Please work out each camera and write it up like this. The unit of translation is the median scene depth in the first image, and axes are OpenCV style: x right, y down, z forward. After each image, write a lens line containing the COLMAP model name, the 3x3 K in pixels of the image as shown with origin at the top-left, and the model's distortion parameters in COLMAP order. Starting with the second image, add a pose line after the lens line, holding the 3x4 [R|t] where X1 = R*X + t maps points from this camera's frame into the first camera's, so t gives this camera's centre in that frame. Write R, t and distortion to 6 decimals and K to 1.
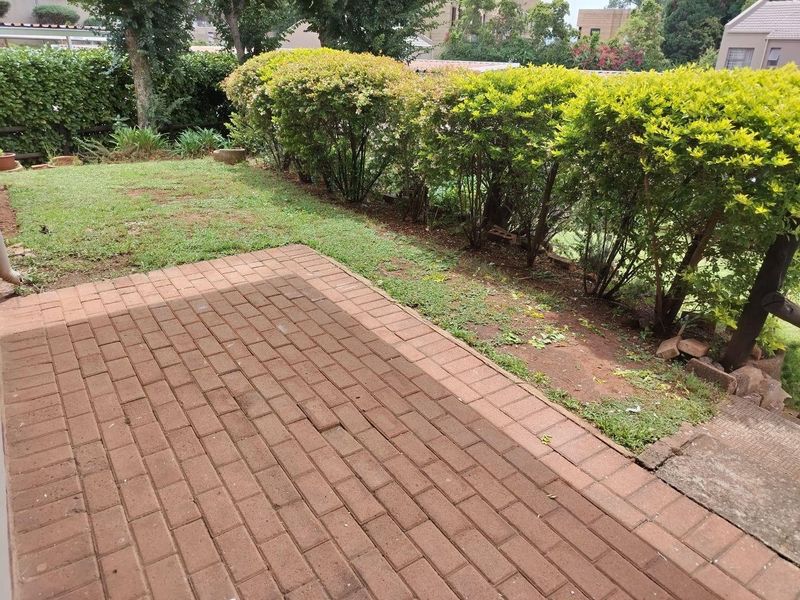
lens RADIAL K [[562.1, 0, 400.0], [0, 562.1, 300.0], [0, 0, 1]] dist [0.042414, -0.064471]
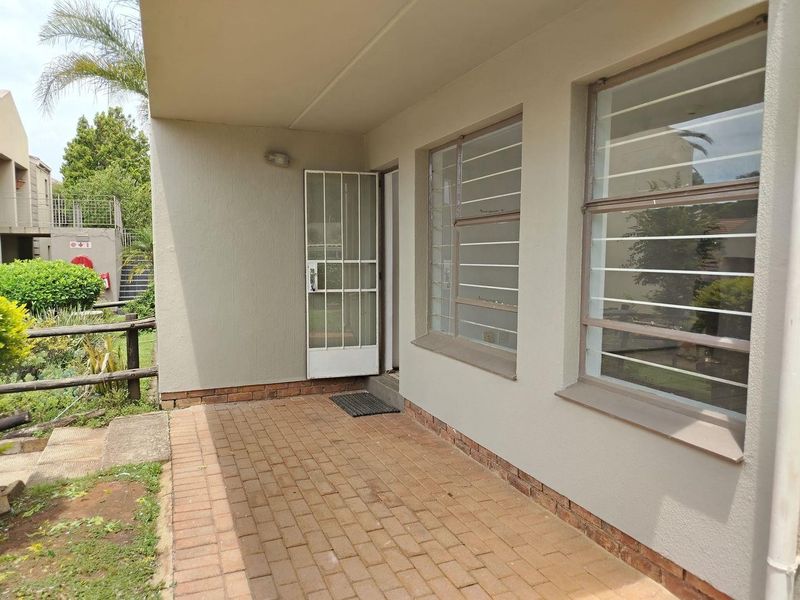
lens RADIAL K [[562.1, 0, 400.0], [0, 562.1, 300.0], [0, 0, 1]] dist [0.042414, -0.064471]
pose [[-0.980258, -0.046584, 0.192156, -0.450976], [0.052170, 0.876471, 0.478620, -0.701211], [-0.190715, 0.479196, -0.856737, 1.506103]]
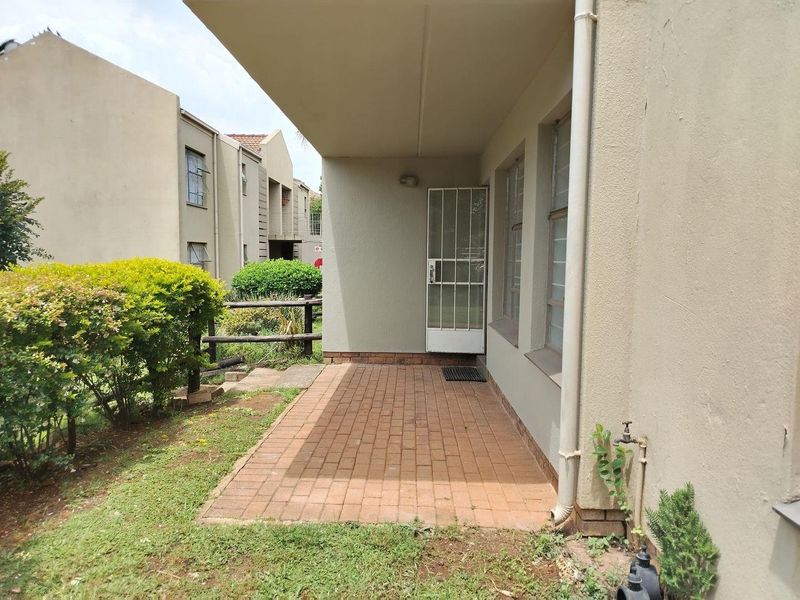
lens RADIAL K [[562.1, 0, 400.0], [0, 562.1, 300.0], [0, 0, 1]] dist [0.042414, -0.064471]
pose [[-0.815472, -0.080997, 0.573101, -1.036944], [0.203895, 0.886487, 0.415413, -0.795724], [-0.541693, 0.455610, -0.706391, 1.723614]]
